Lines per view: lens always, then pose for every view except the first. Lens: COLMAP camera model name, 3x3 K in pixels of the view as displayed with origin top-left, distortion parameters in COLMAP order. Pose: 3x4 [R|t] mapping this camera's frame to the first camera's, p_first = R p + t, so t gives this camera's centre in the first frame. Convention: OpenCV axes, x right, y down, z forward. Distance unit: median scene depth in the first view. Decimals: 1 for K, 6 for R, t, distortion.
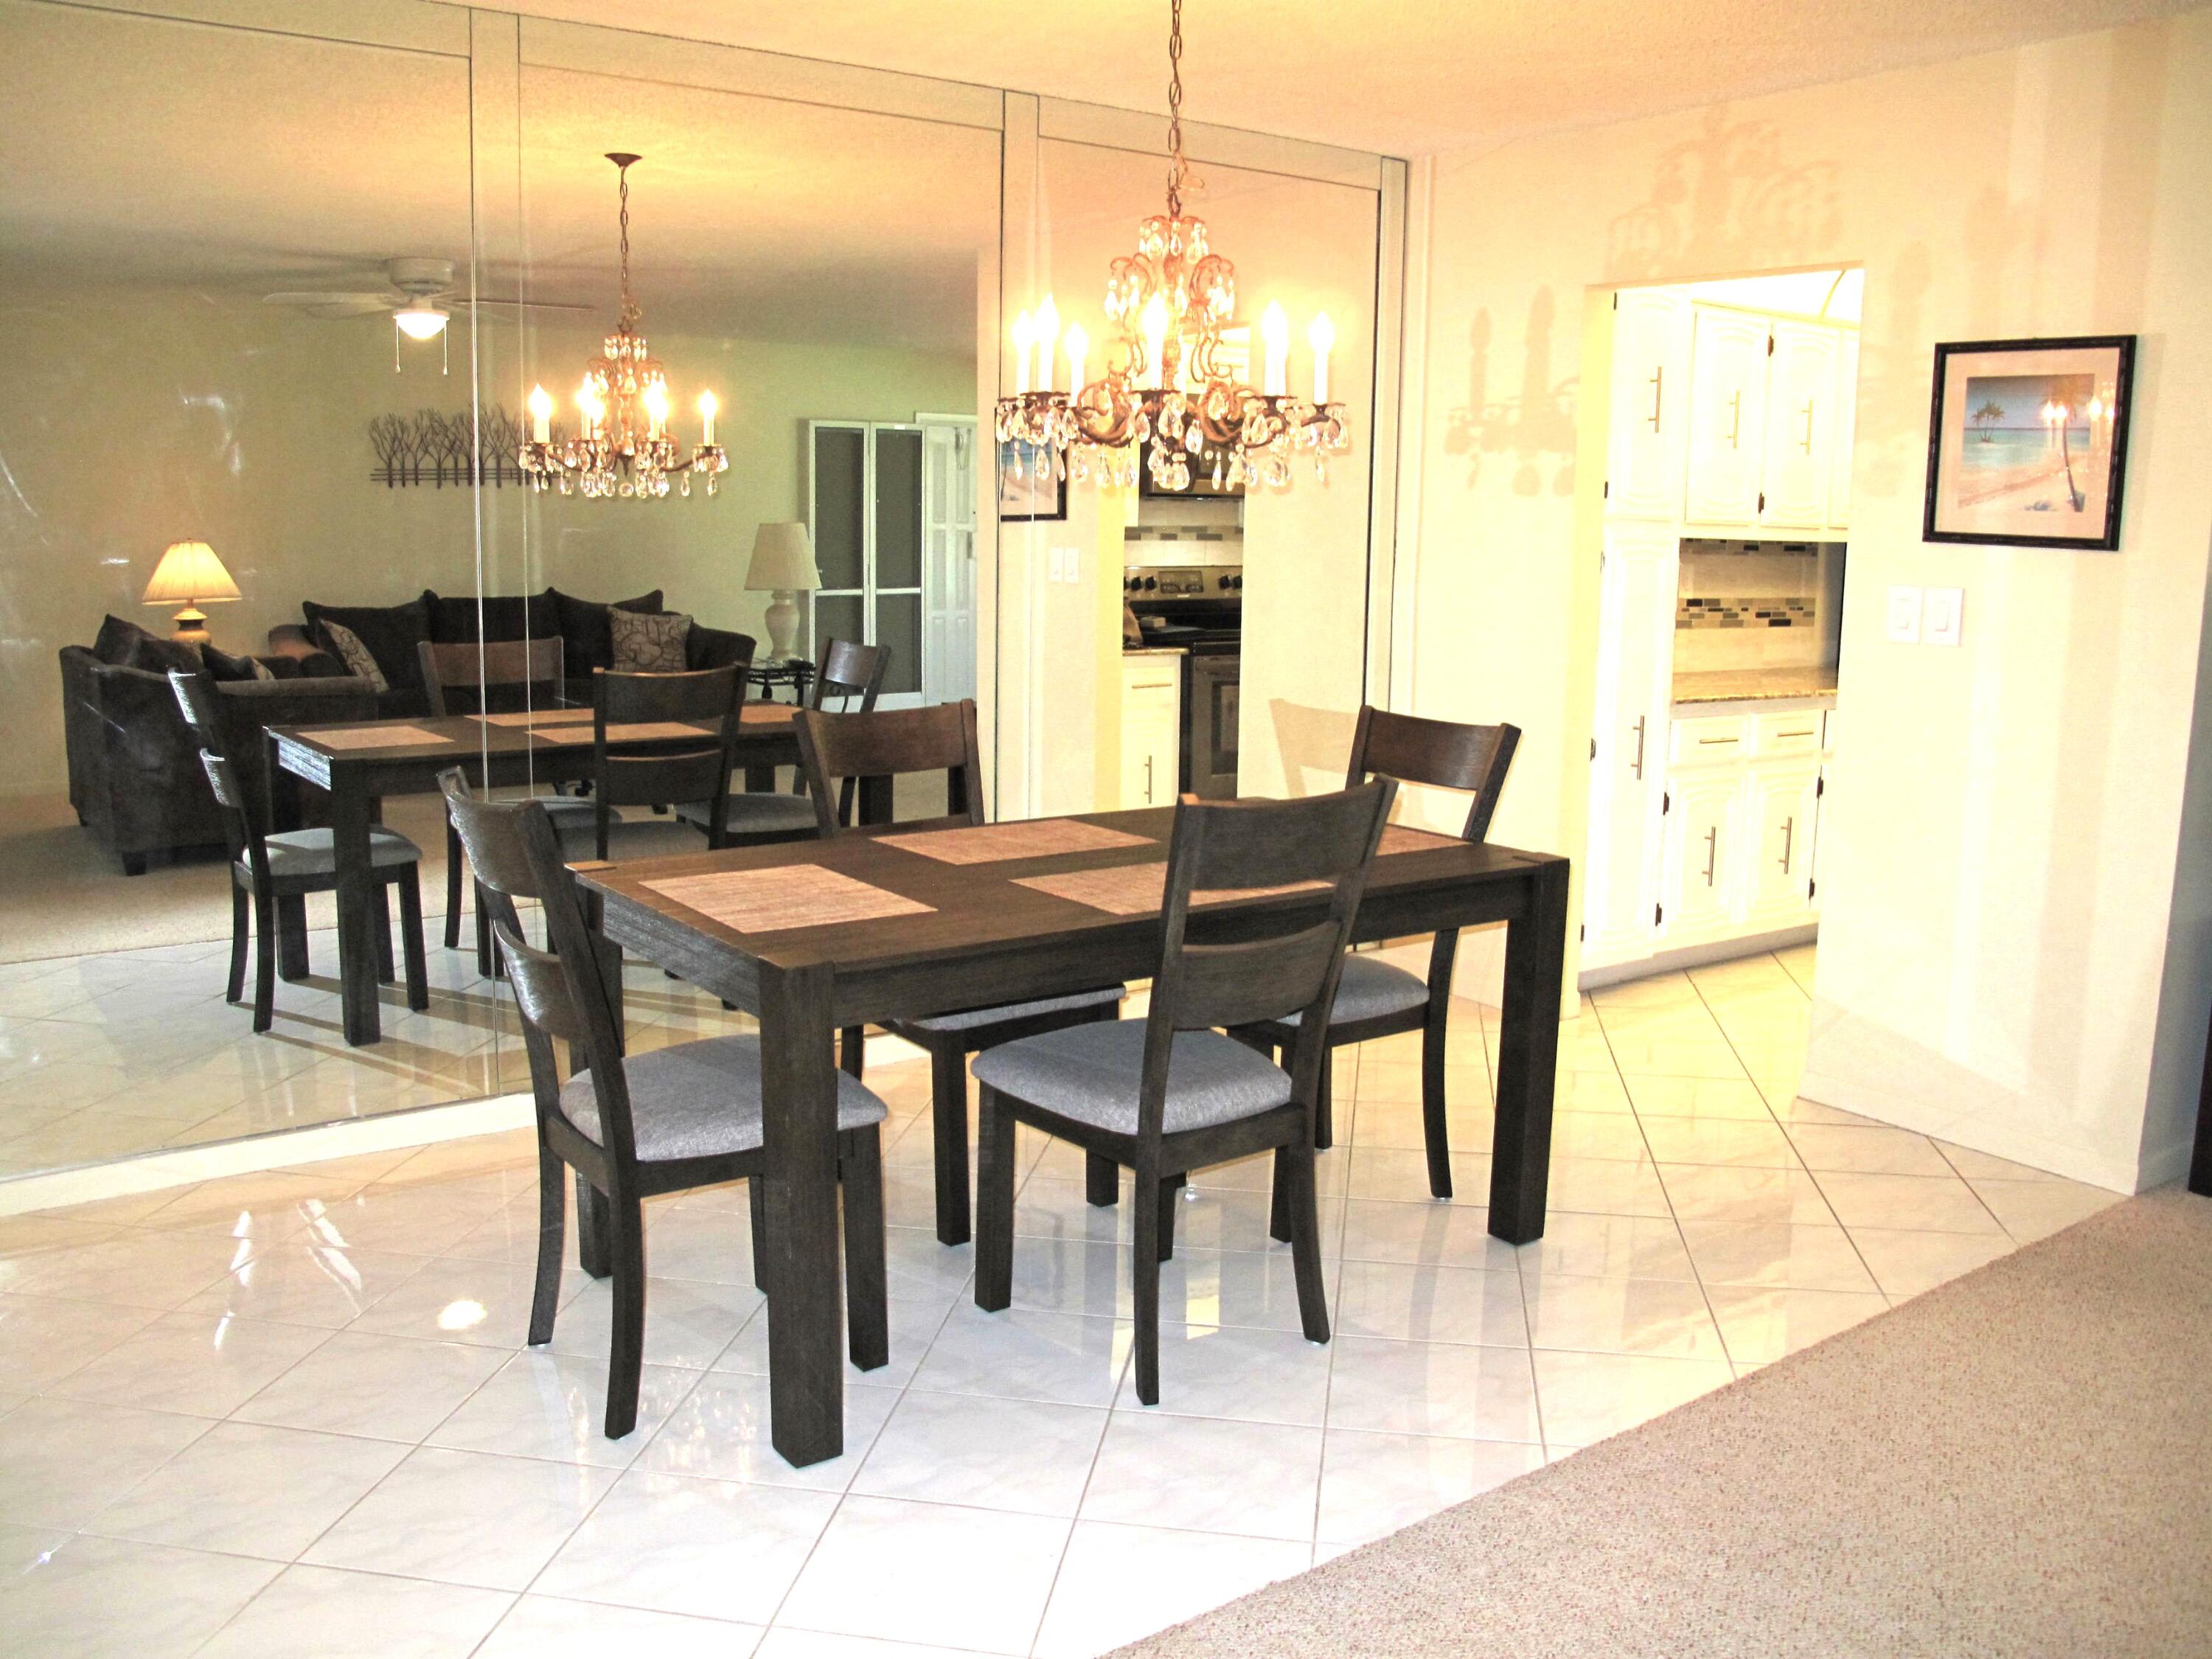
lens RADIAL K [[1848.9, 0, 1096.2], [0, 1848.9, 815.1], [0, 0, 1]] dist [-0.144260, 0.103182]
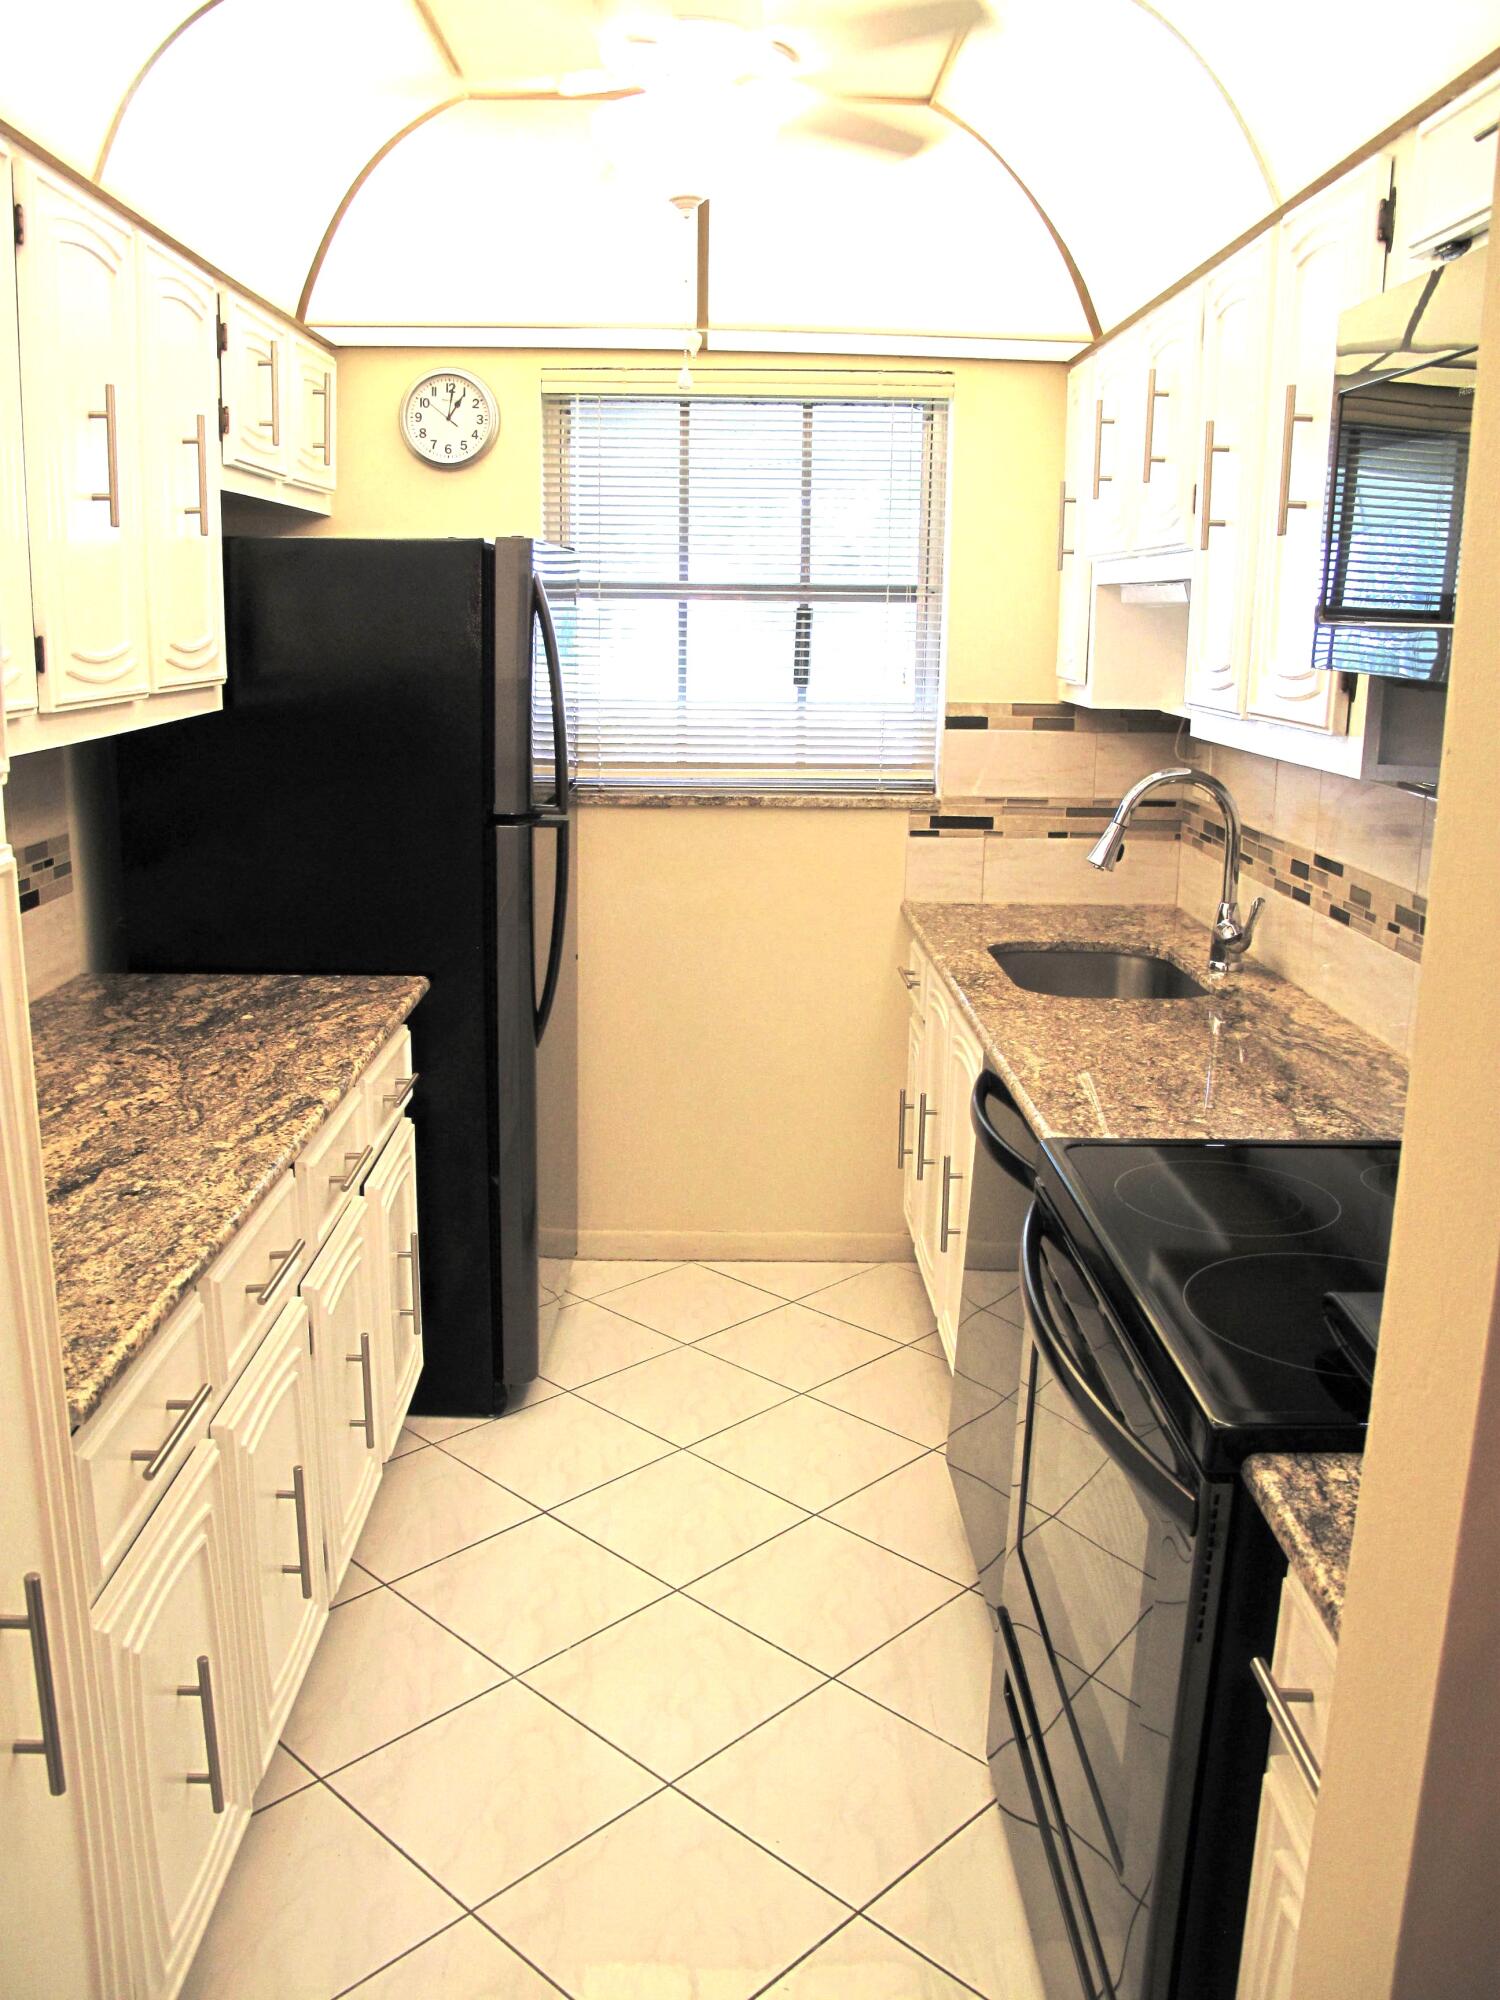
lens RADIAL K [[1671.7, 0, 738.7], [0, 1671.7, 994.6], [0, 0, 1]] dist [-0.144260, 0.103182]
pose [[0.572018, -0.192649, 0.797297, 0.275504], [0.128368, 0.981075, 0.144958, -0.219042], [-0.810134, 0.019429, 0.585922, 1.125906]]
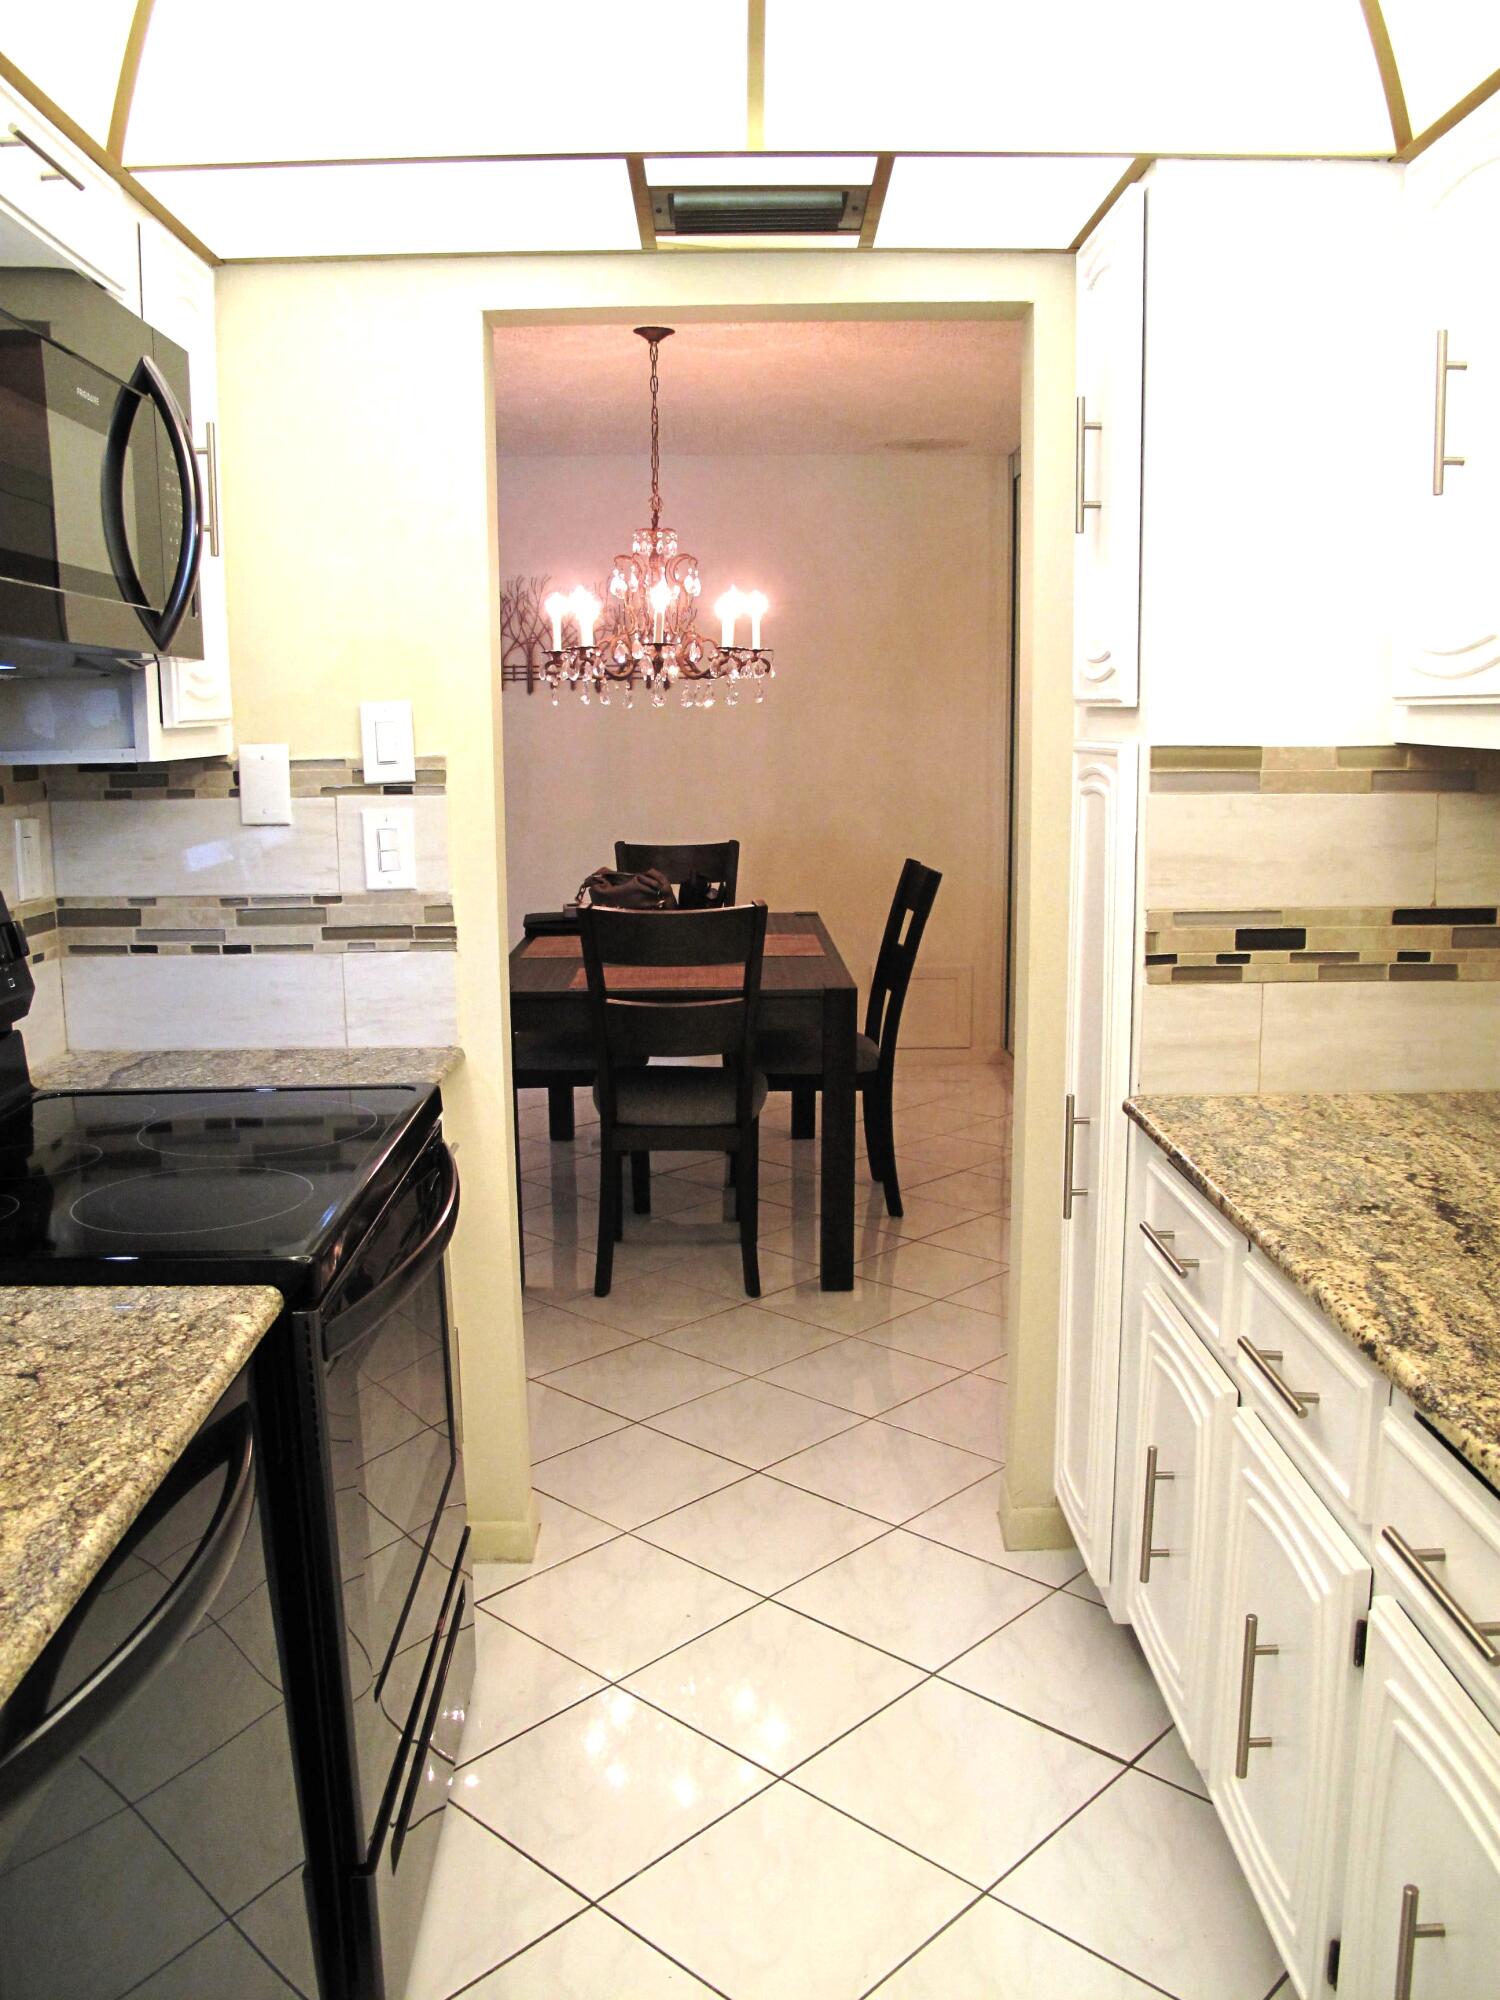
lens RADIAL K [[1671.7, 0, 744.8], [0, 1671.7, 992.8], [0, 0, 1]] dist [-0.144260, 0.103182]
pose [[-0.563880, 0.121916, -0.816808, 1.032869], [-0.132684, 0.962822, 0.235307, -0.254679], [0.815129, 0.241062, -0.526739, 1.659914]]
